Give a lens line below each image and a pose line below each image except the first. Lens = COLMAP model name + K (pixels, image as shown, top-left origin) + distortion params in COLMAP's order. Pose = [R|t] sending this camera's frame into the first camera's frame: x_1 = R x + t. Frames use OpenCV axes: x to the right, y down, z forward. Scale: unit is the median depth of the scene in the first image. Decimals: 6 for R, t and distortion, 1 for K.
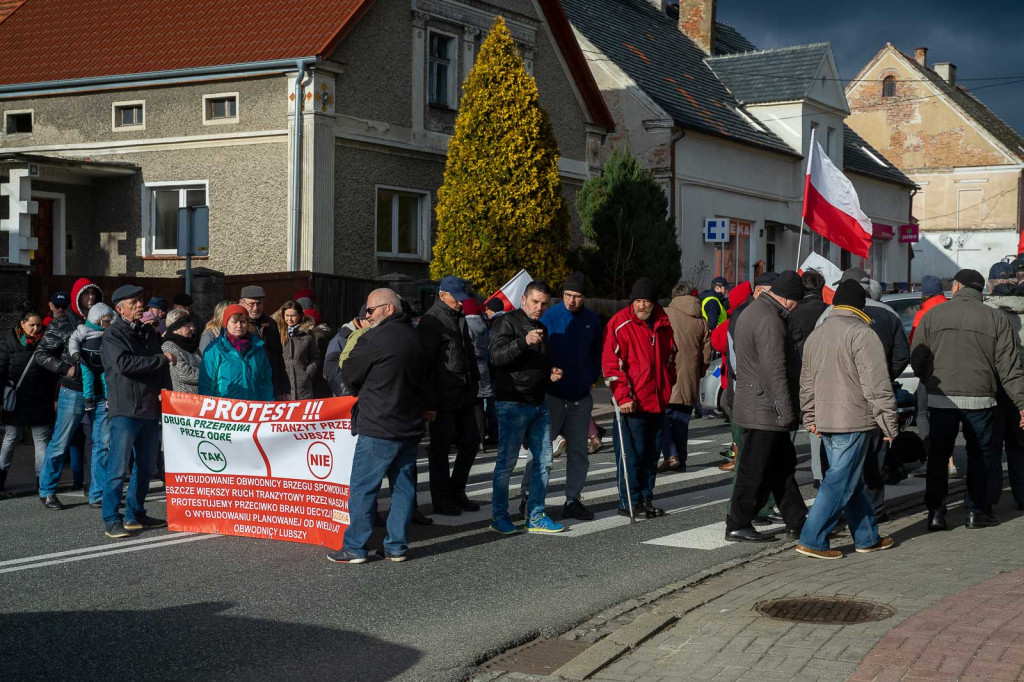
lens RADIAL K [[1587.8, 0, 512.0], [0, 1587.8, 341.0], [0, 0, 1]] dist [0.093776, -0.022543]
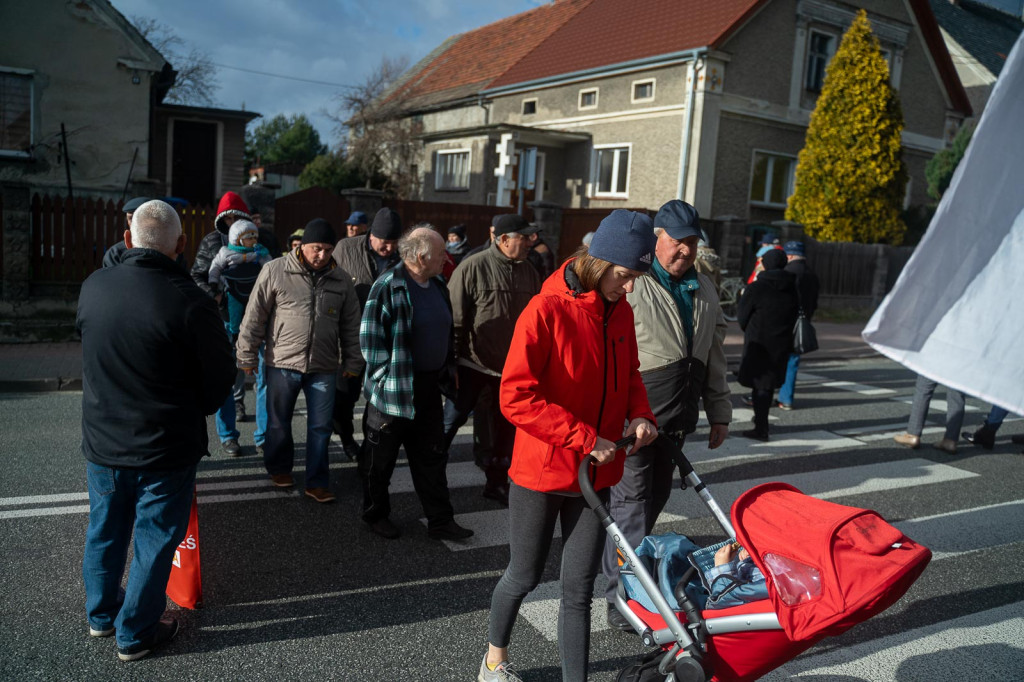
lens RADIAL K [[836.4, 0, 499.2], [0, 836.4, 343.8], [0, 0, 1]] dist [-0.098180, 0.061686]
pose [[0.879324, 0.117401, -0.461526, 0.064018], [-0.066276, 0.989874, 0.125526, -0.010744], [0.471589, -0.079790, 0.878201, 0.295986]]
